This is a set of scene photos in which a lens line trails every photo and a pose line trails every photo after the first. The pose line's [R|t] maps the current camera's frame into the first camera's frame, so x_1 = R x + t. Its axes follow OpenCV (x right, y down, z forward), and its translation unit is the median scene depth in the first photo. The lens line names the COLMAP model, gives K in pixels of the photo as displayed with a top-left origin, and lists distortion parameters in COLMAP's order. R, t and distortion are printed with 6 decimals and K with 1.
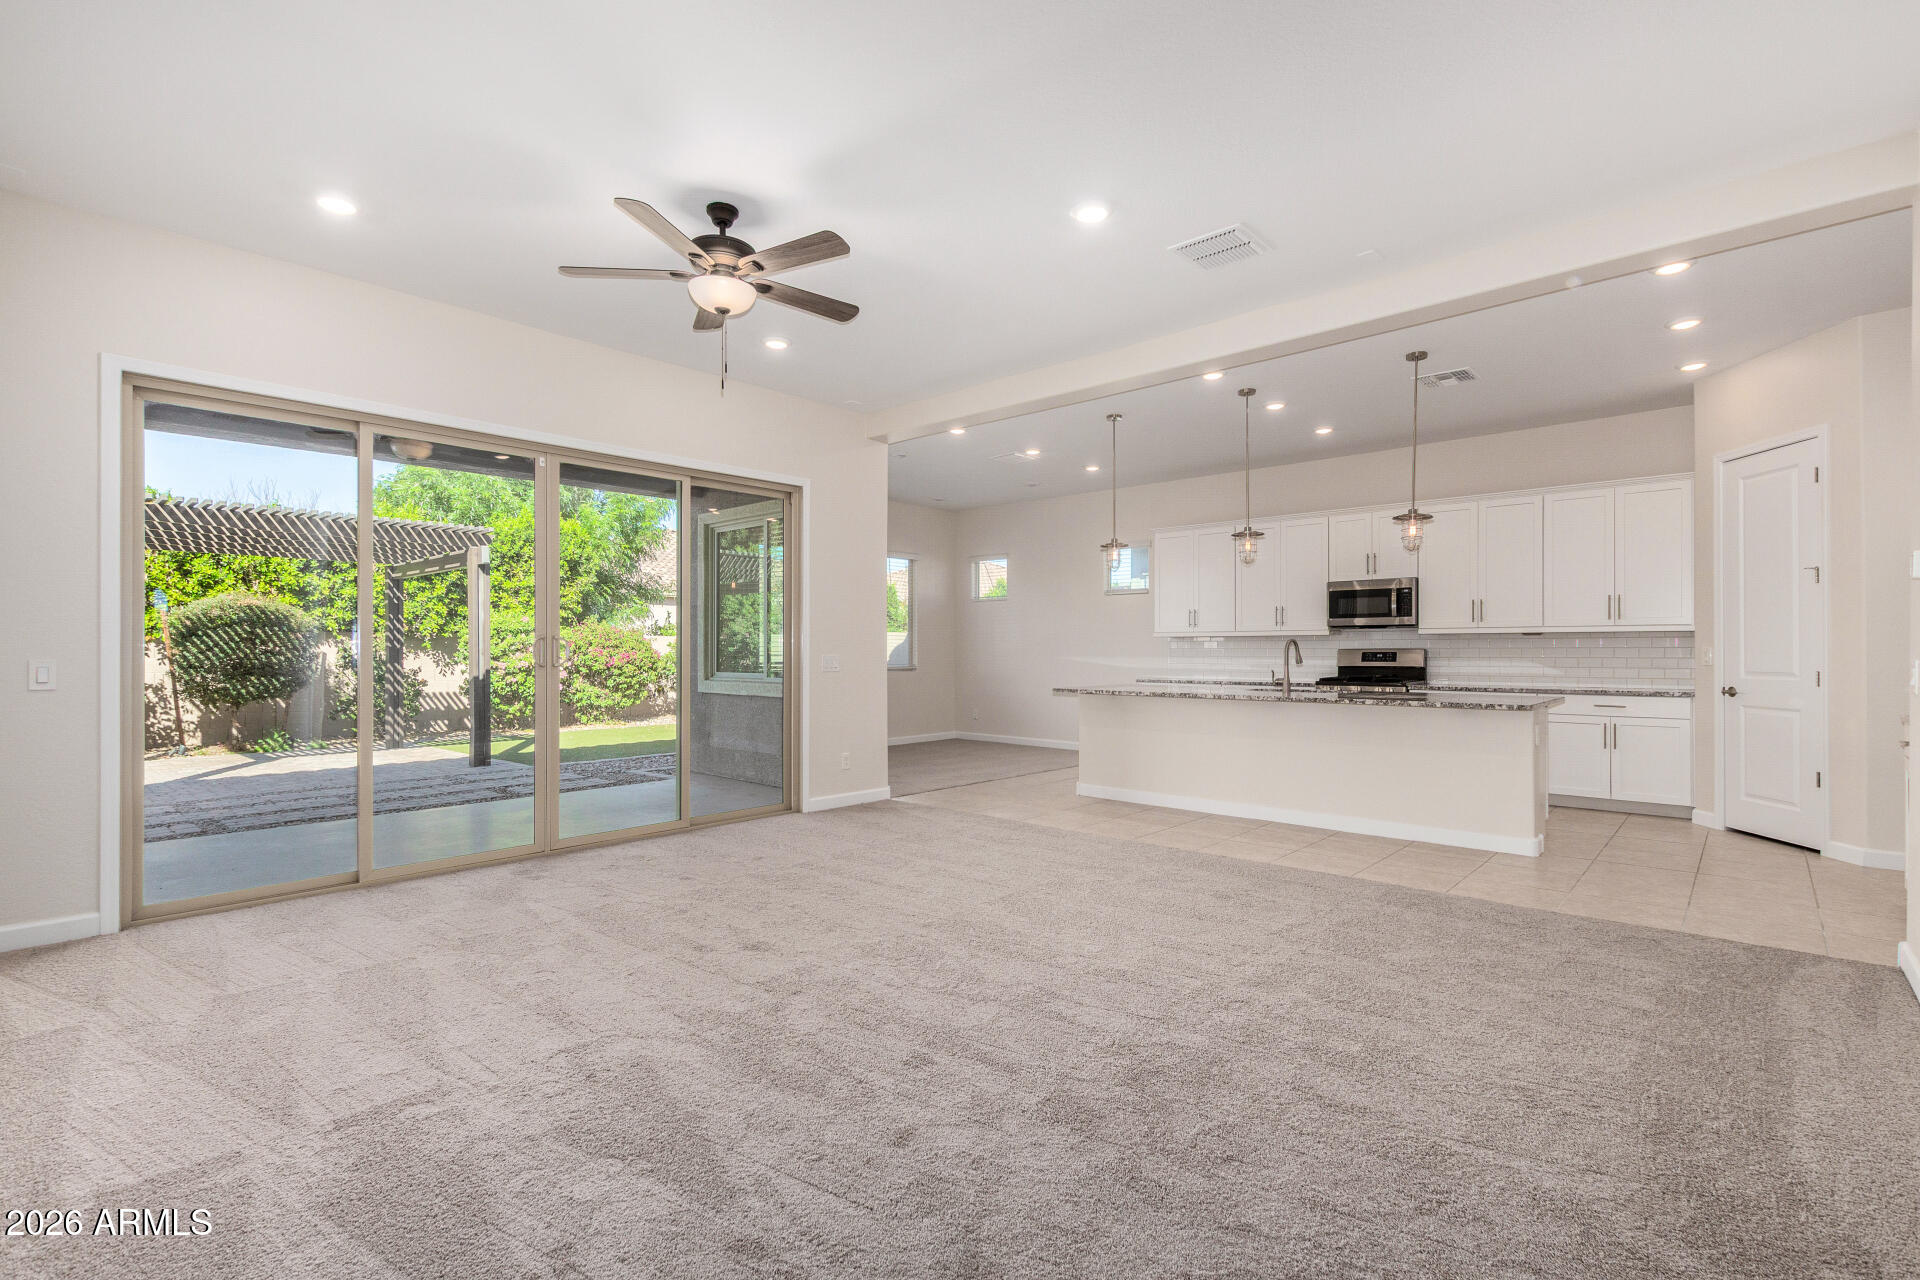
lens RADIAL K [[876.9, 0, 966.2], [0, 876.9, 647.2], [0, 0, 1]] dist [0.007205, -0.001798]
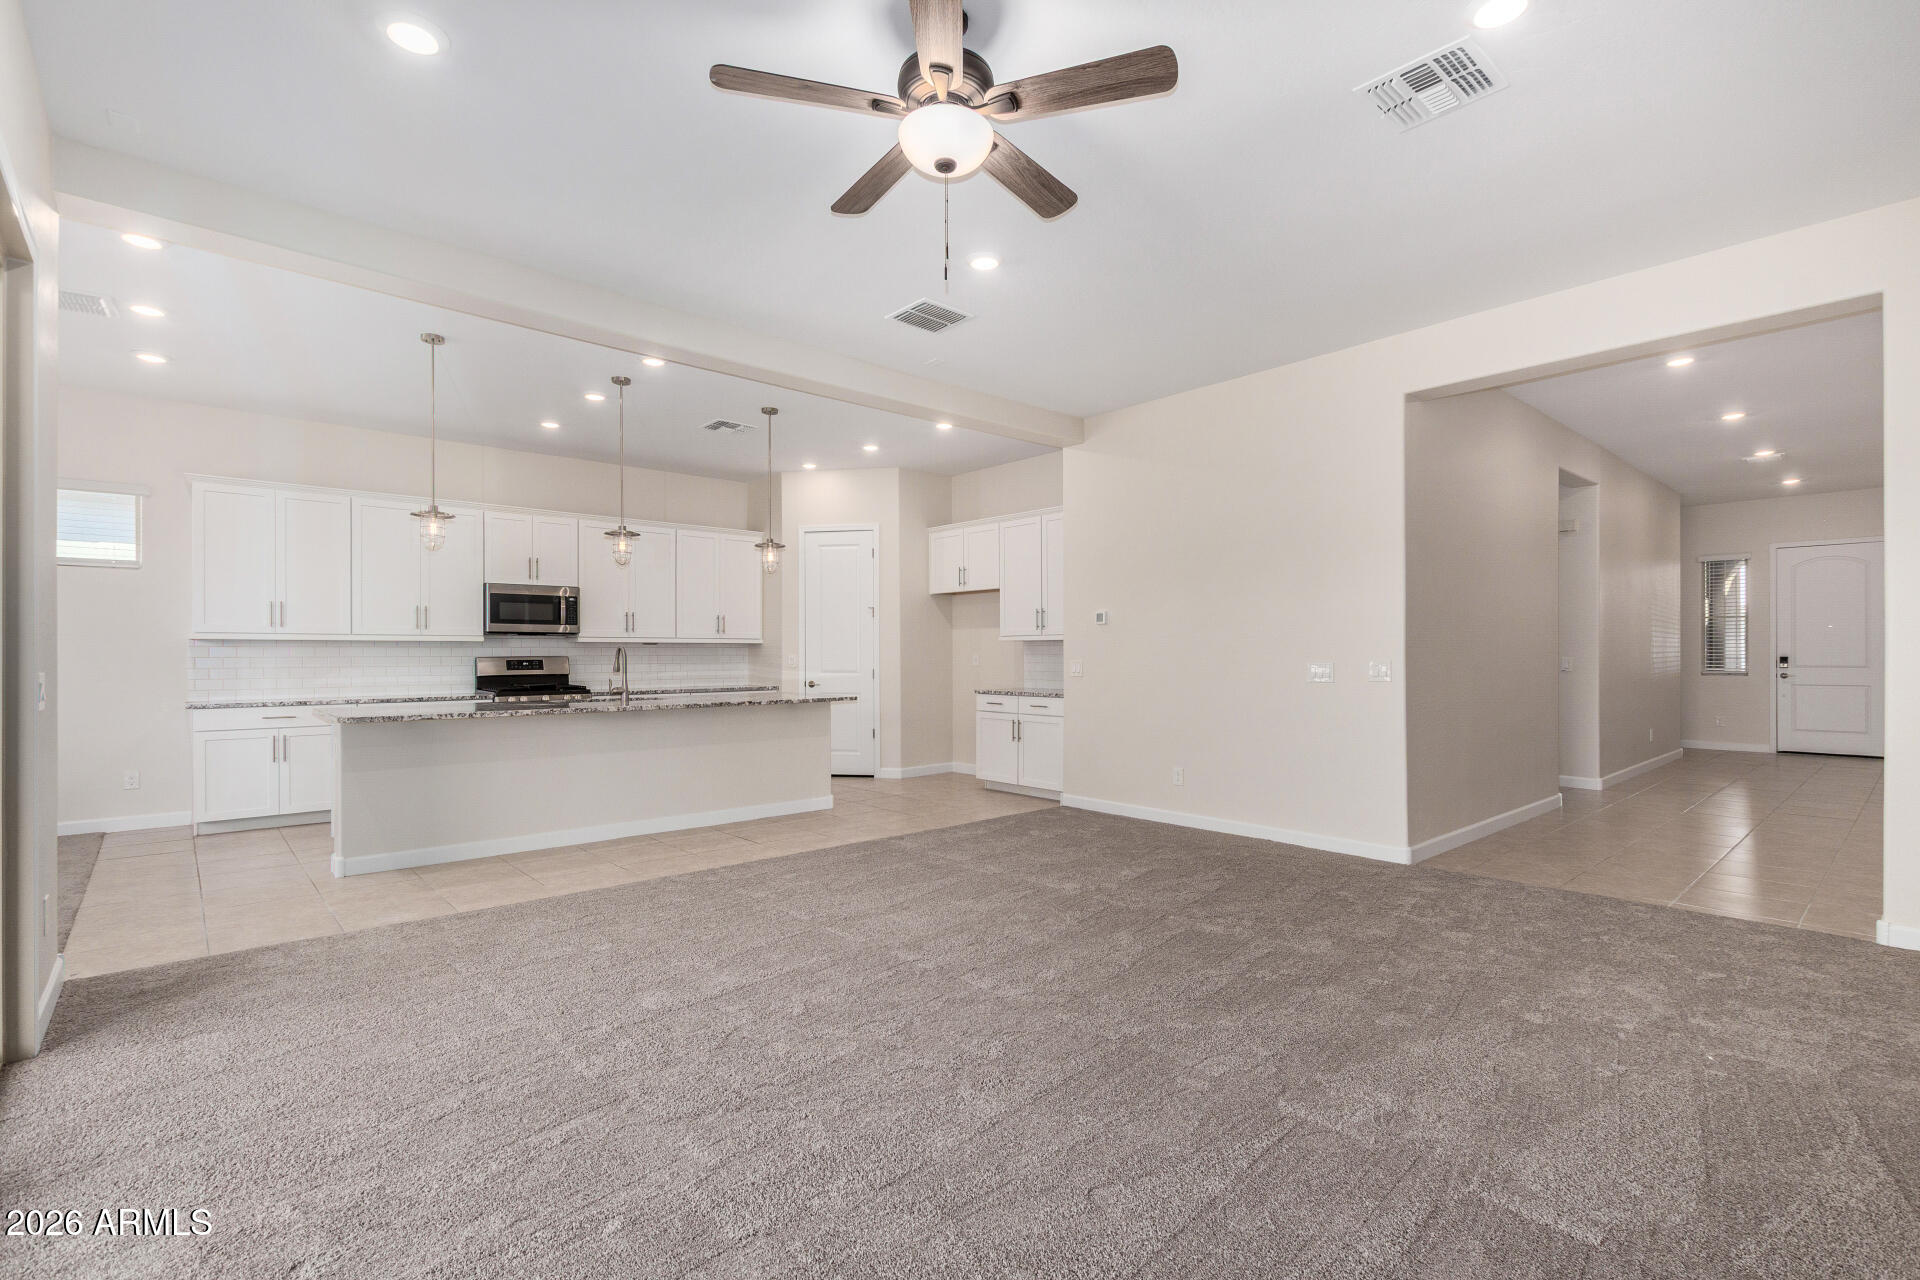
lens RADIAL K [[876.9, 0, 966.7], [0, 876.9, 647.4], [0, 0, 1]] dist [0.007205, -0.001798]
pose [[0.102965, 0.010770, 0.994627, -0.425851], [0.001023, 0.999940, -0.010933, 0.002484], [-0.994685, 0.002143, 0.102947, 0.404255]]
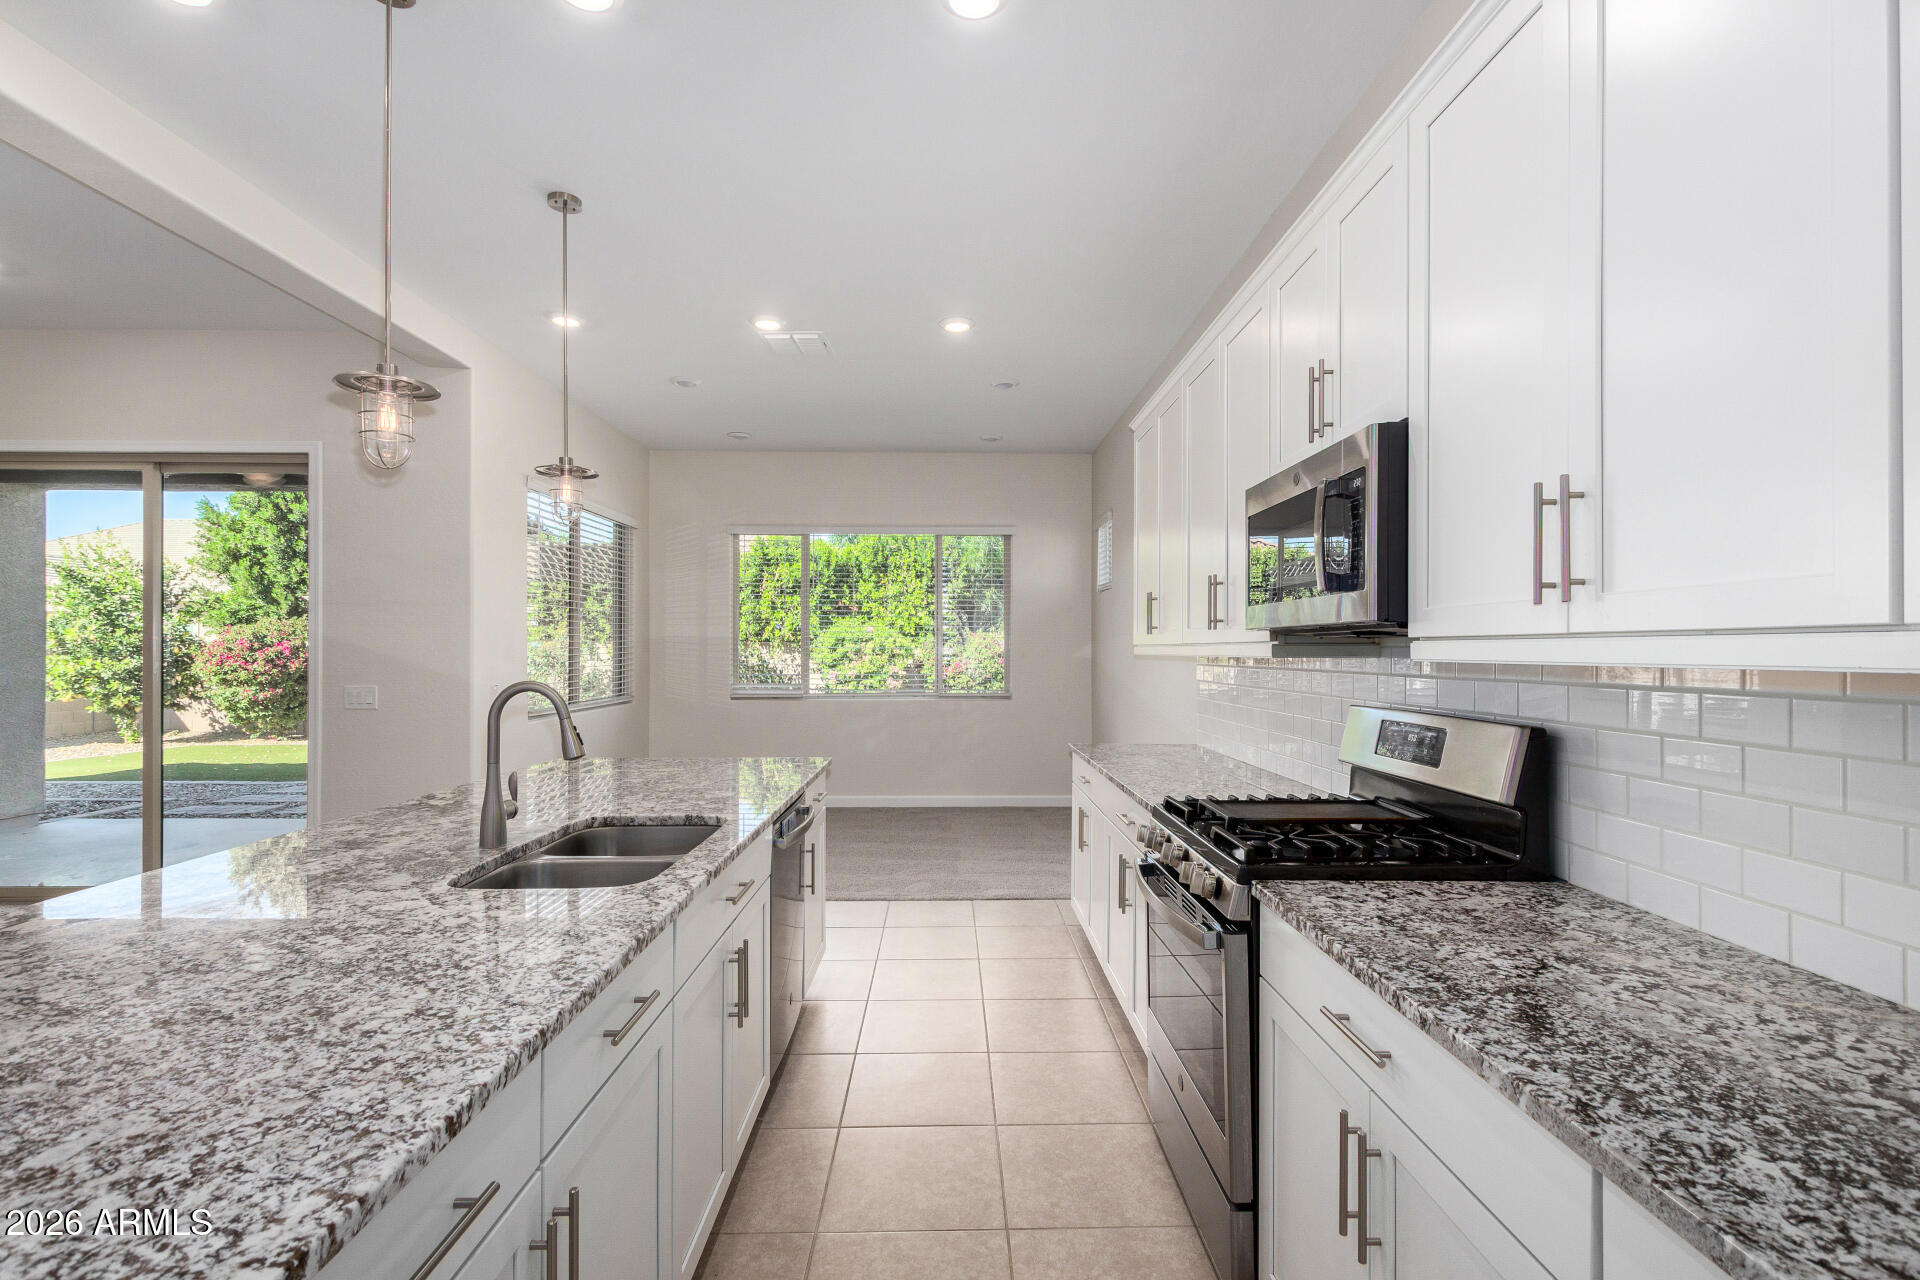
lens RADIAL K [[876.9, 0, 964.0], [0, 876.9, 641.3], [0, 0, 1]] dist [0.007205, -0.001798]
pose [[0.679256, -0.002005, -0.733899, 0.556280], [-0.004840, 0.999962, -0.007212, -0.016961], [0.733886, 0.008450, 0.679220, 0.694978]]
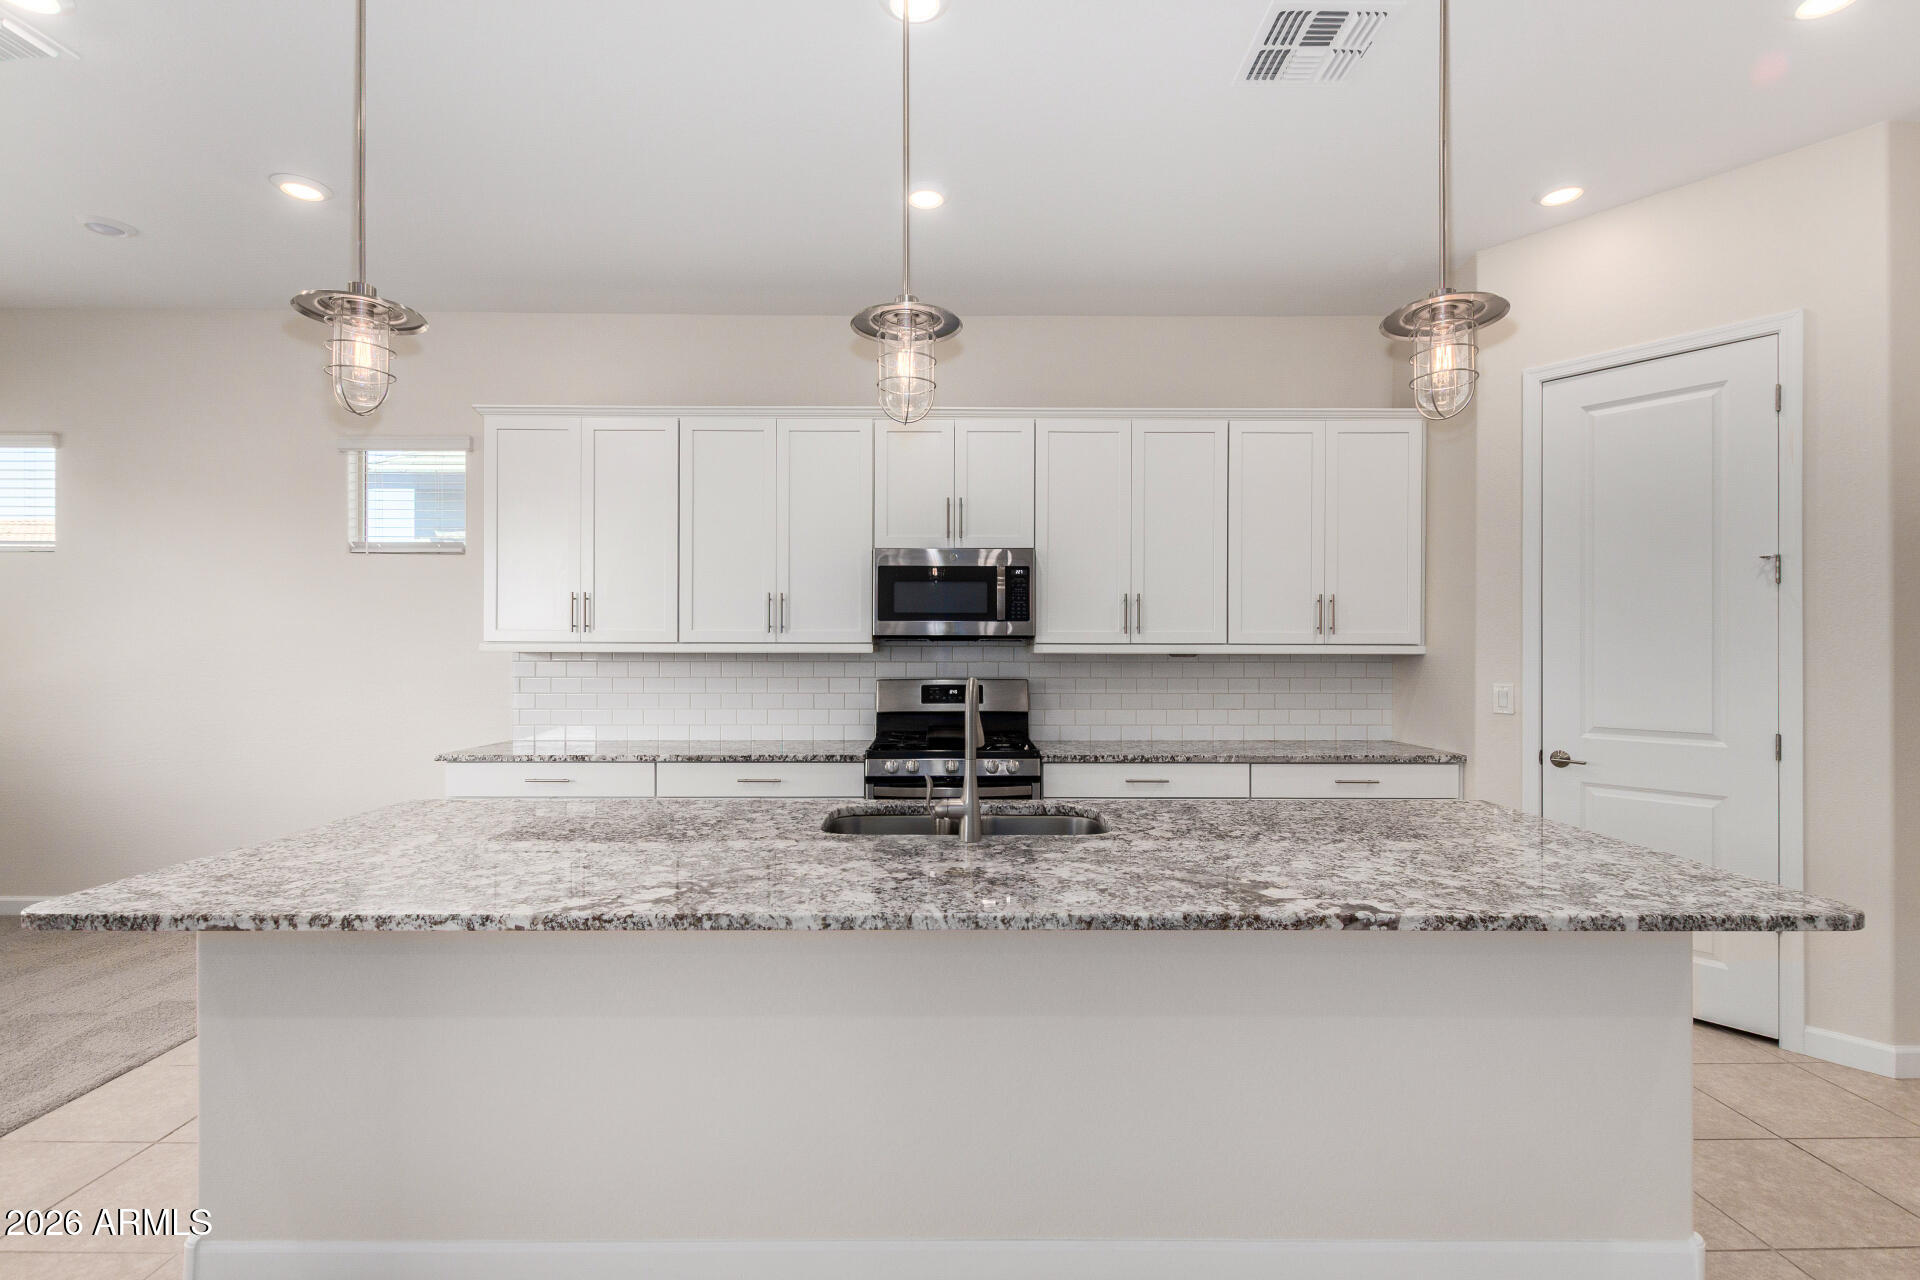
lens RADIAL K [[876.9, 0, 953.5], [0, 876.9, 652.7], [0, 0, 1]] dist [0.007205, -0.001798]
pose [[0.739738, 0.003031, 0.672888, 0.104422], [-0.005344, 0.999985, 0.001370, -0.014931], [-0.672874, -0.004609, 0.739743, 0.581569]]
